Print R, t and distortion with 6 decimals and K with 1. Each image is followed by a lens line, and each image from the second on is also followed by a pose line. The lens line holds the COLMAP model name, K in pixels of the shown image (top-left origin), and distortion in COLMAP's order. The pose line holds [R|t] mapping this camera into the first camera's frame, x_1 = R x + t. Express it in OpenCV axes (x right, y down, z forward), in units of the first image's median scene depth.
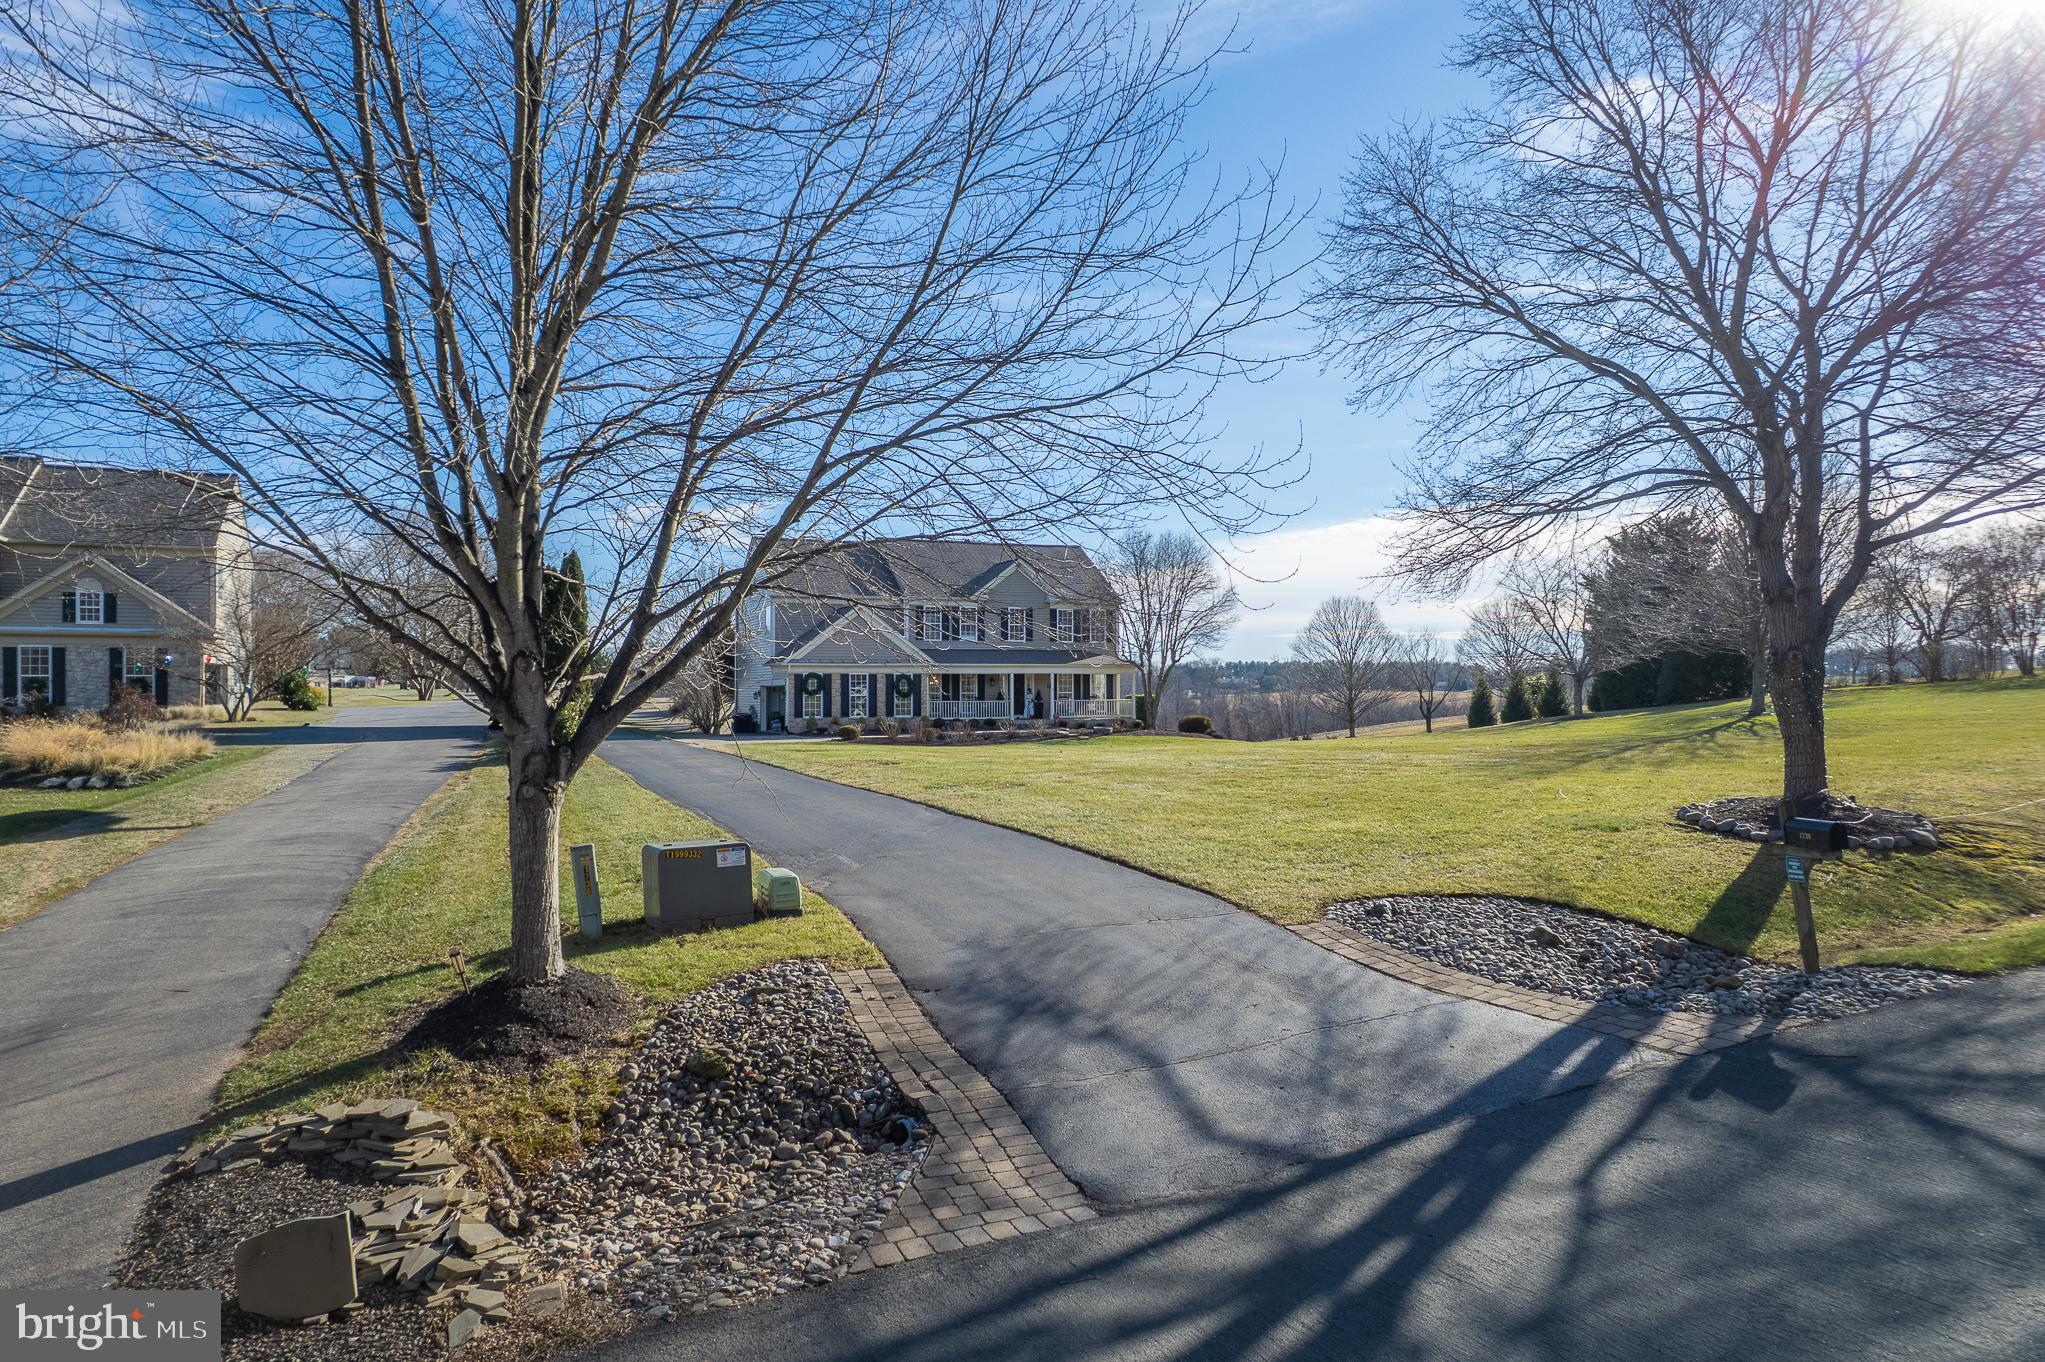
lens RADIAL K [[1329.6, 0, 1035.8], [0, 1329.6, 690.8], [0, 0, 1]] dist [-0.064467, 0.067282]
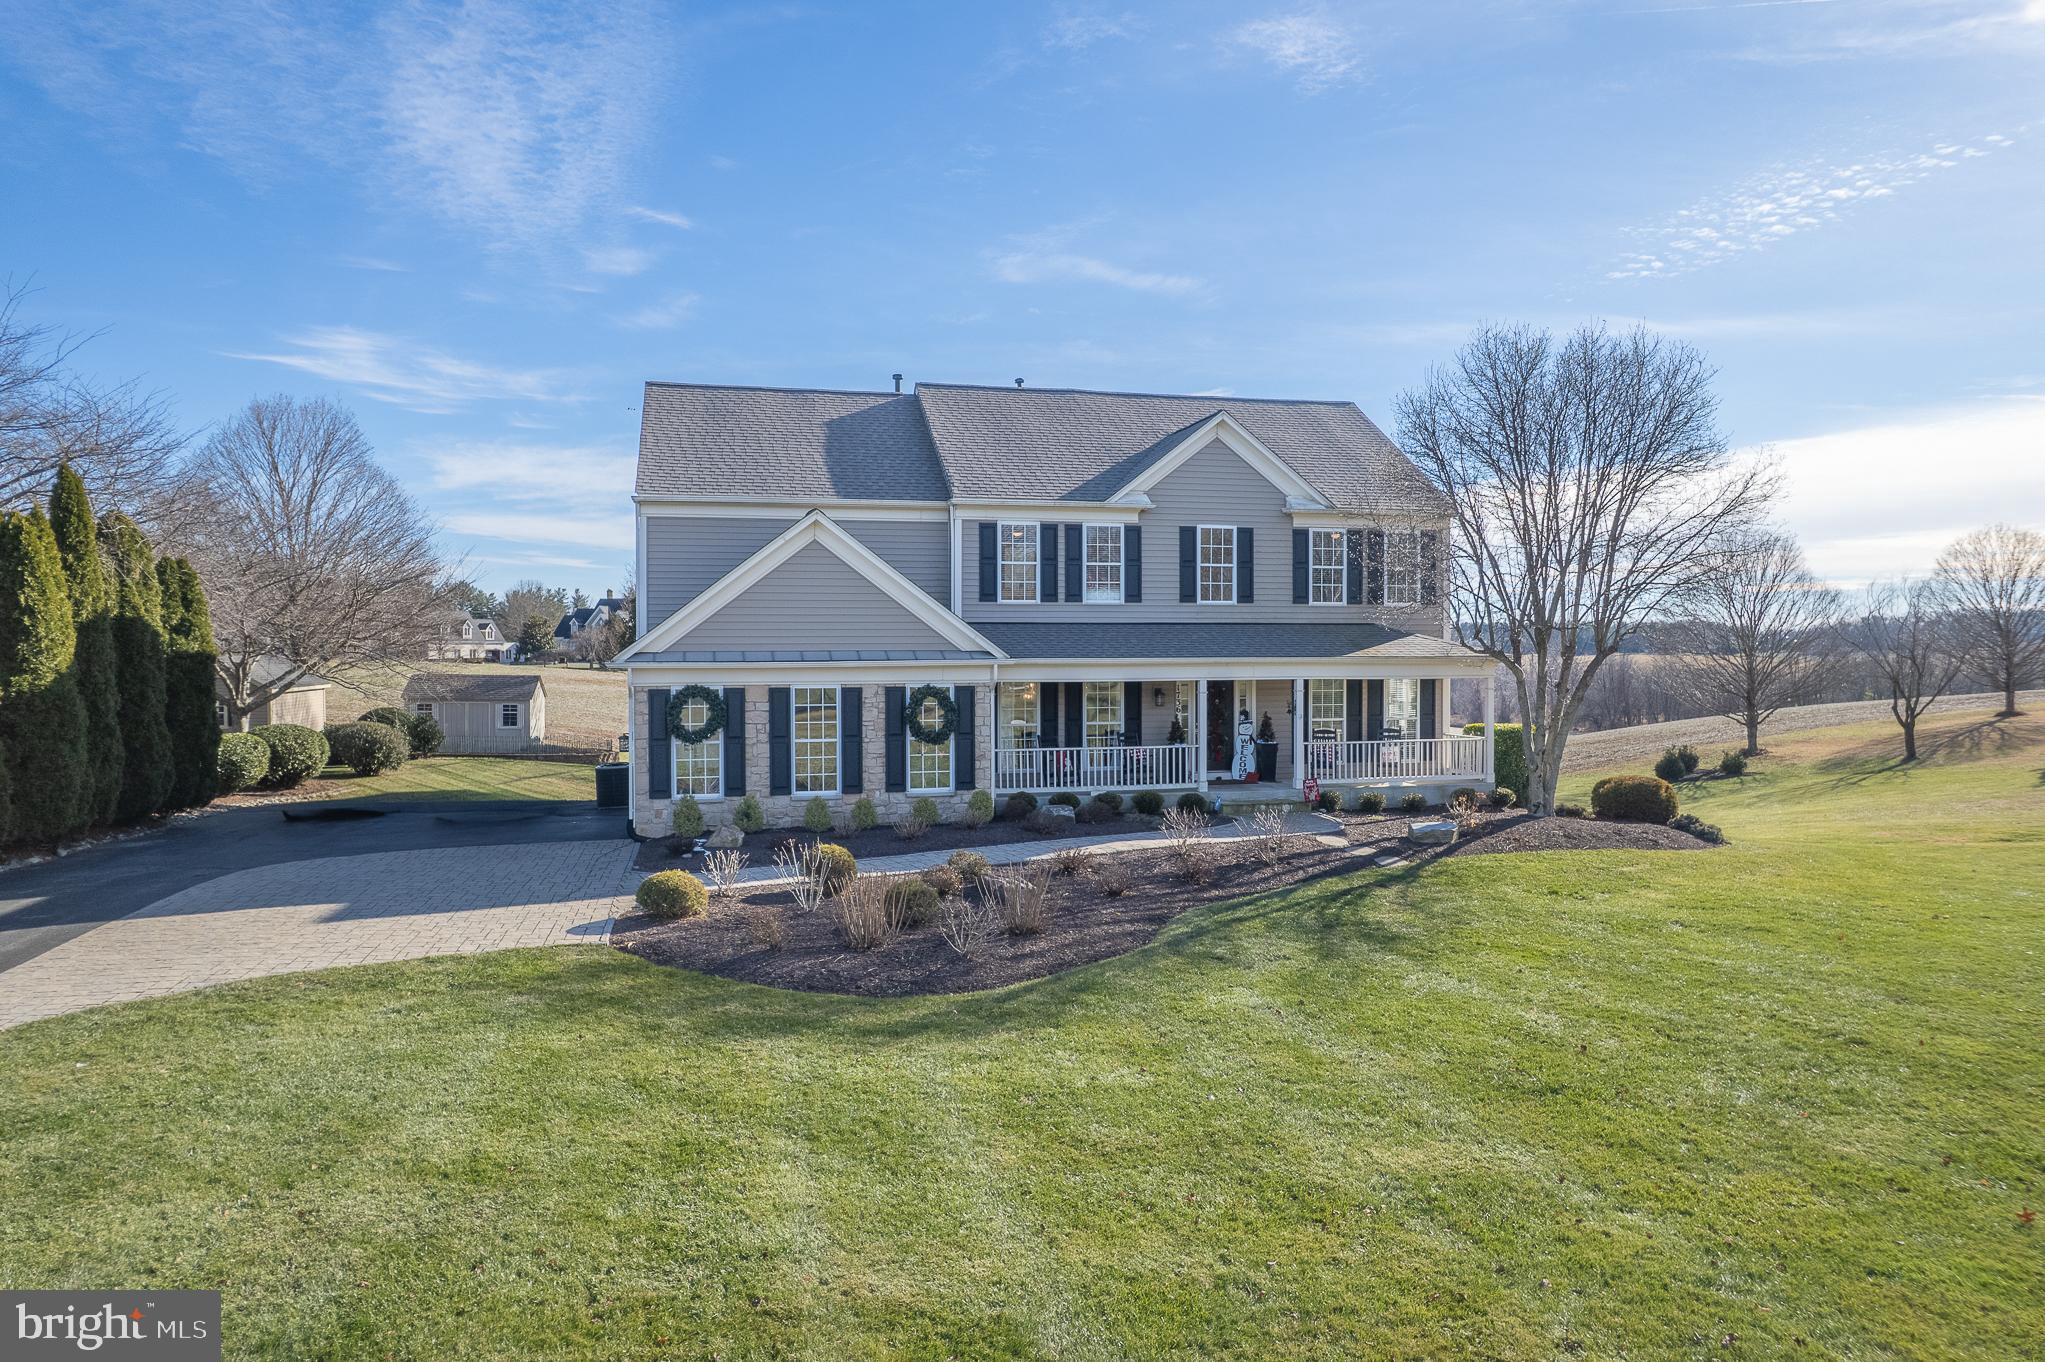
lens RADIAL K [[1329.6, 0, 1035.8], [0, 1329.6, 690.8], [0, 0, 1]] dist [-0.064467, 0.067282]
pose [[0.987051, 0.004772, -0.160334, -0.002830], [-0.000328, 0.999615, 0.027735, -0.022431], [0.160405, -0.027323, 0.986673, 0.602719]]
